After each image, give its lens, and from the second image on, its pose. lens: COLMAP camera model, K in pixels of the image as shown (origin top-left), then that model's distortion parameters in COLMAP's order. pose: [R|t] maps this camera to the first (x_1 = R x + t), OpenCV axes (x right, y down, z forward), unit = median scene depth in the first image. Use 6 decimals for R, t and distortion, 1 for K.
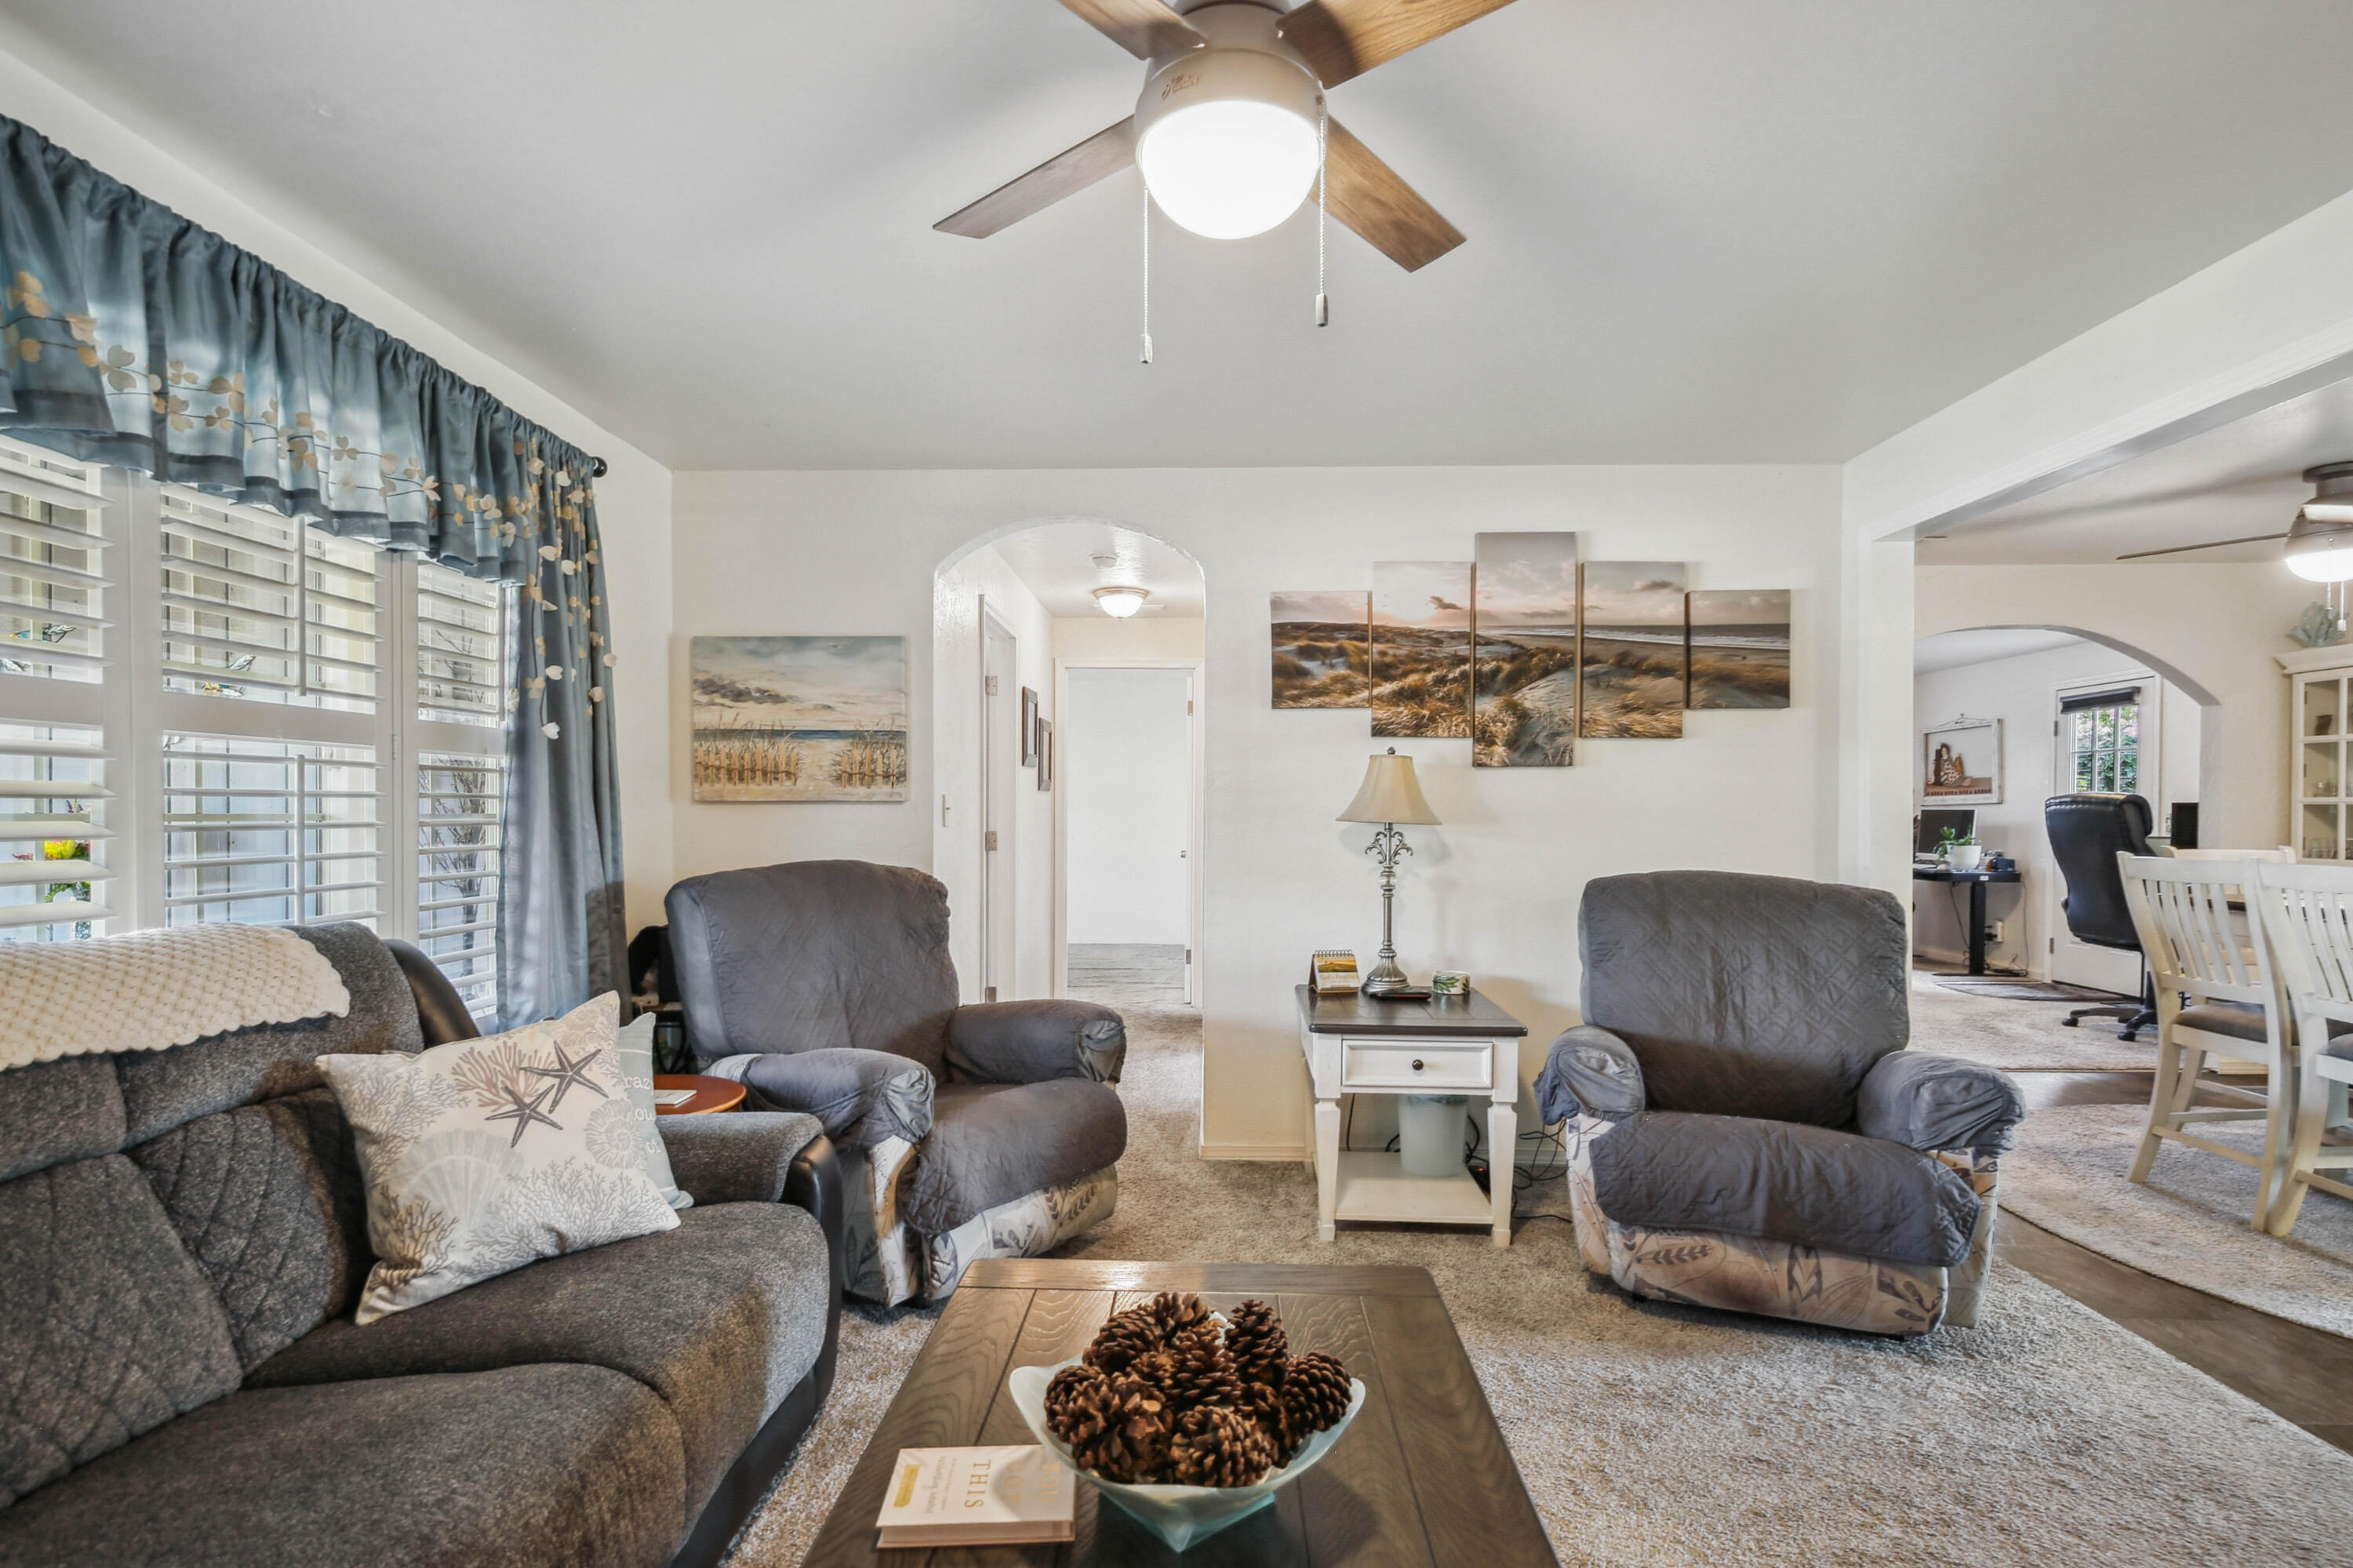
lens RADIAL K [[1137.0, 0, 1183.1], [0, 1137.0, 833.8], [0, 0, 1]] dist [0.004296, 0.000067]
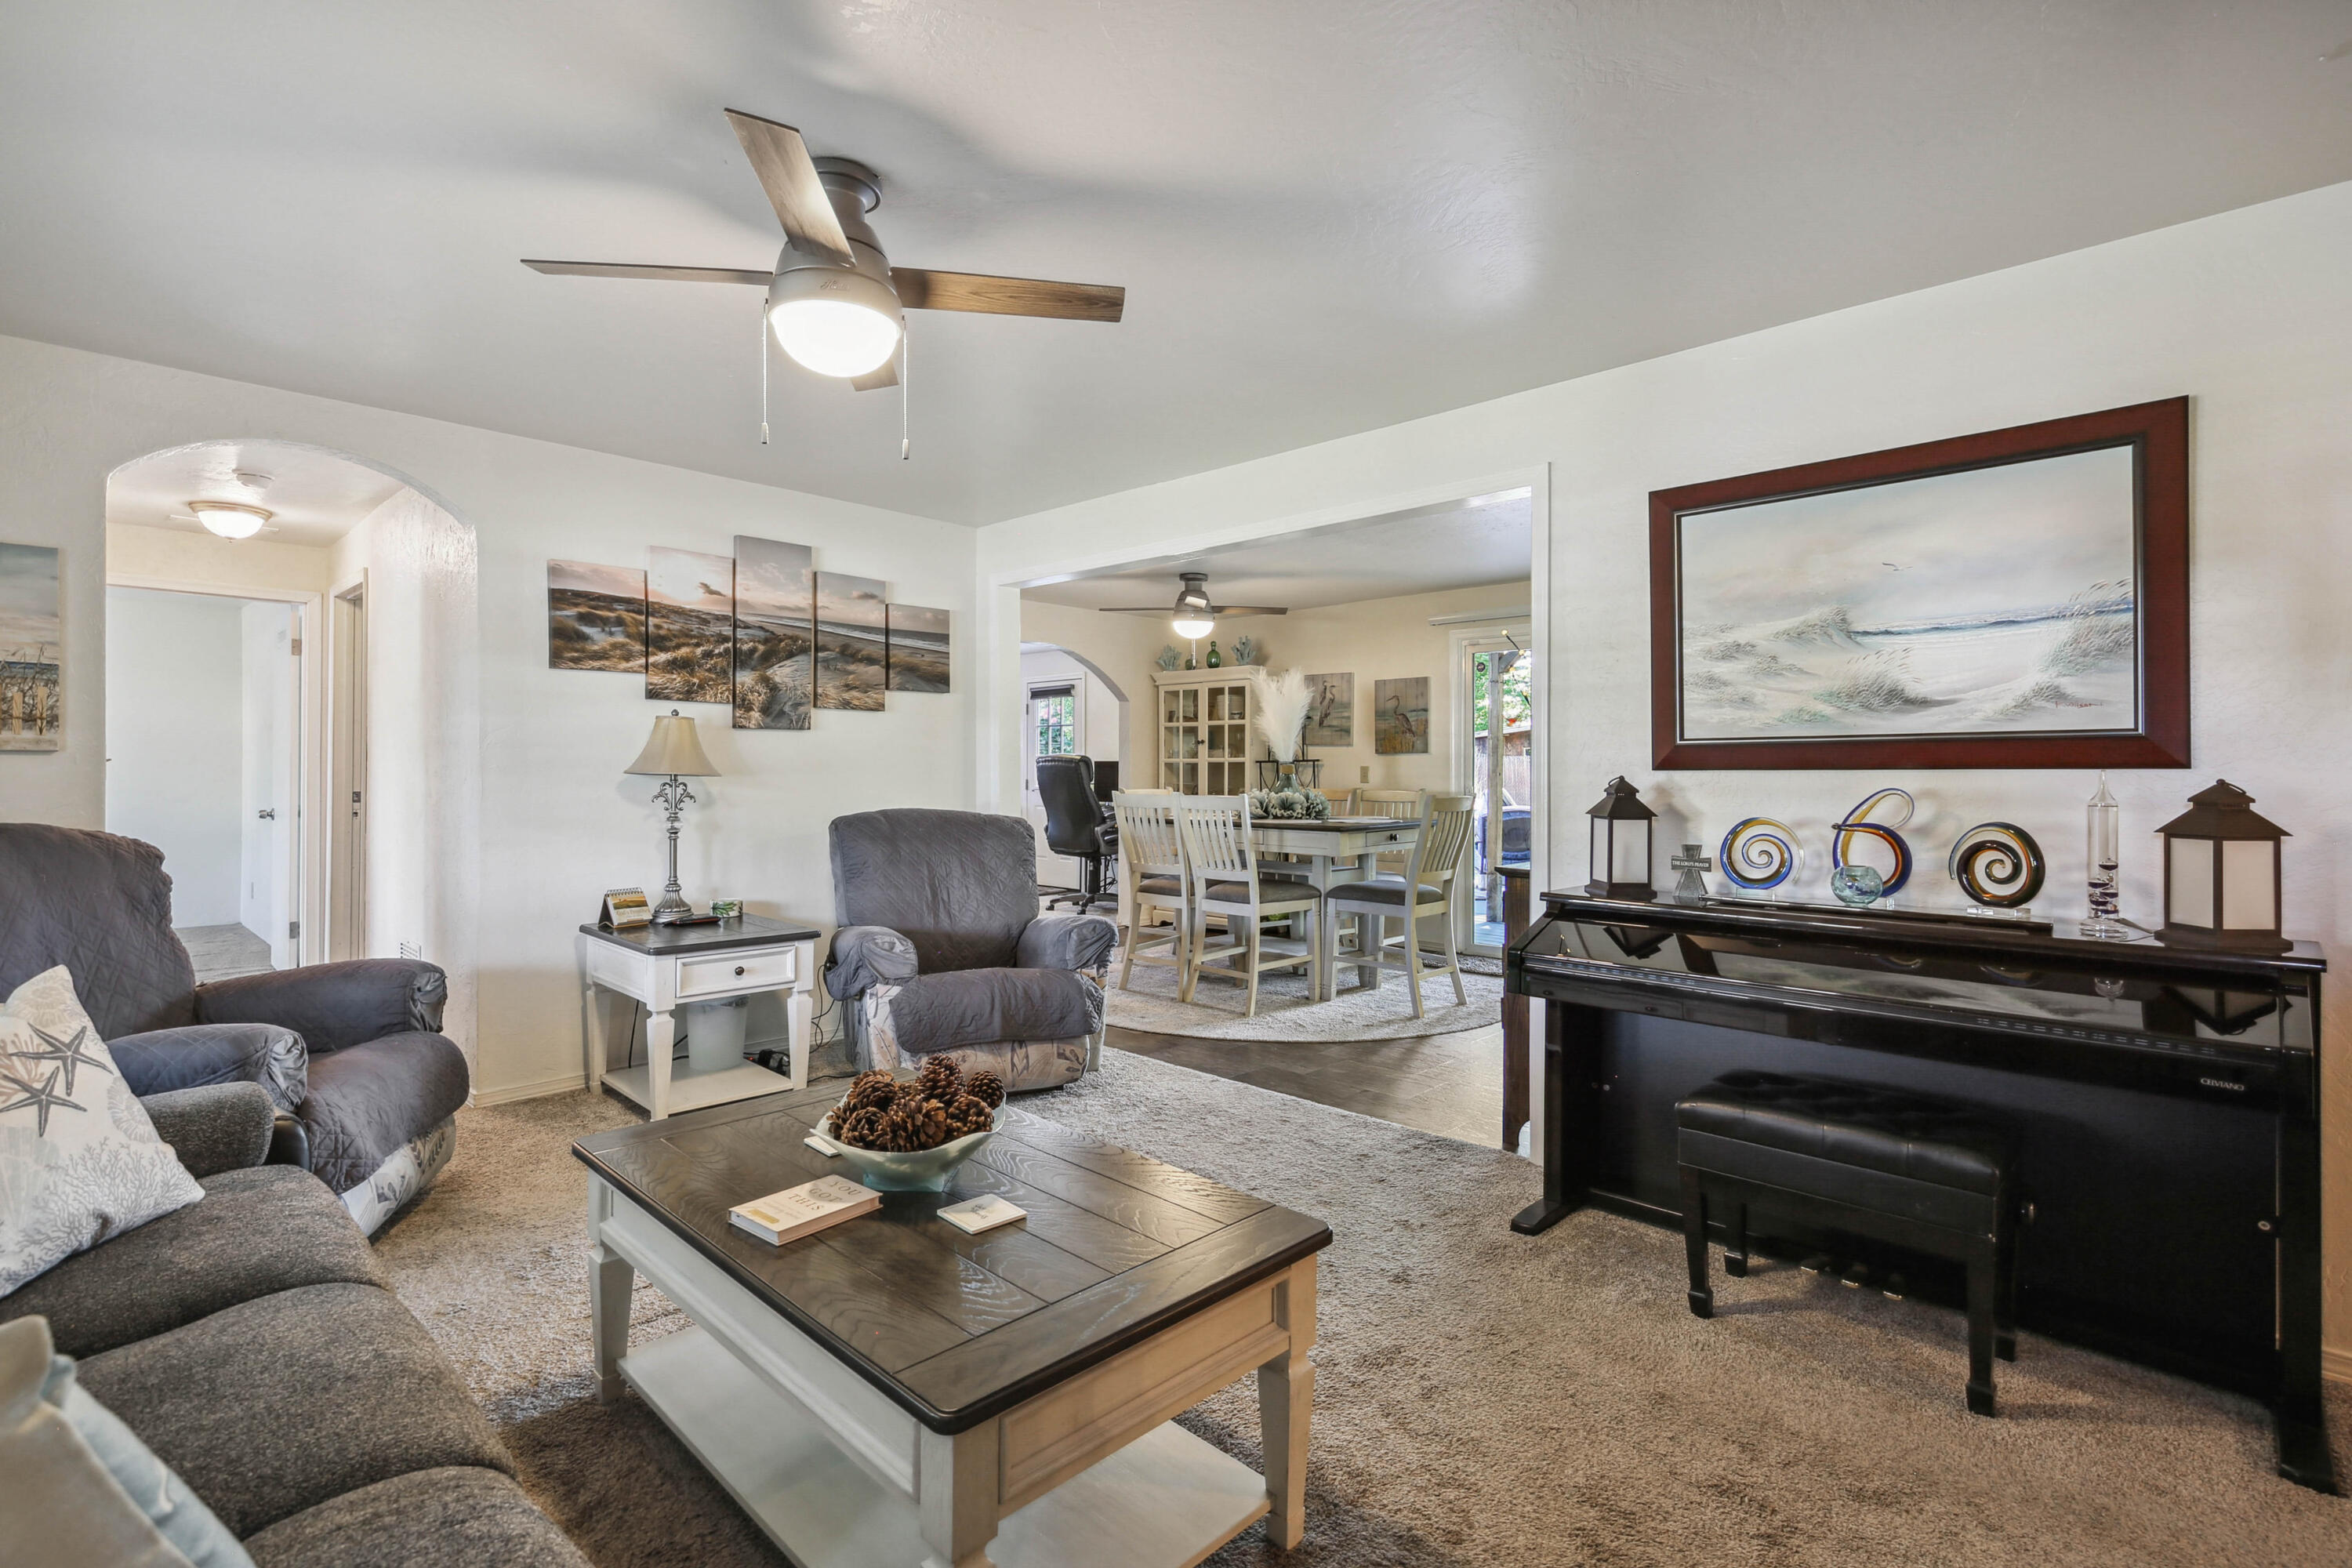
lens RADIAL K [[1059.0, 0, 1176.0], [0, 1059.0, 784.0], [0, 0, 1]] dist [-0.000931, -0.000568]
pose [[0.668662, -0.010111, 0.743498, -0.269986], [0.012456, 0.999920, 0.002395, 0.003390], [-0.743462, 0.007660, 0.668734, -0.098023]]
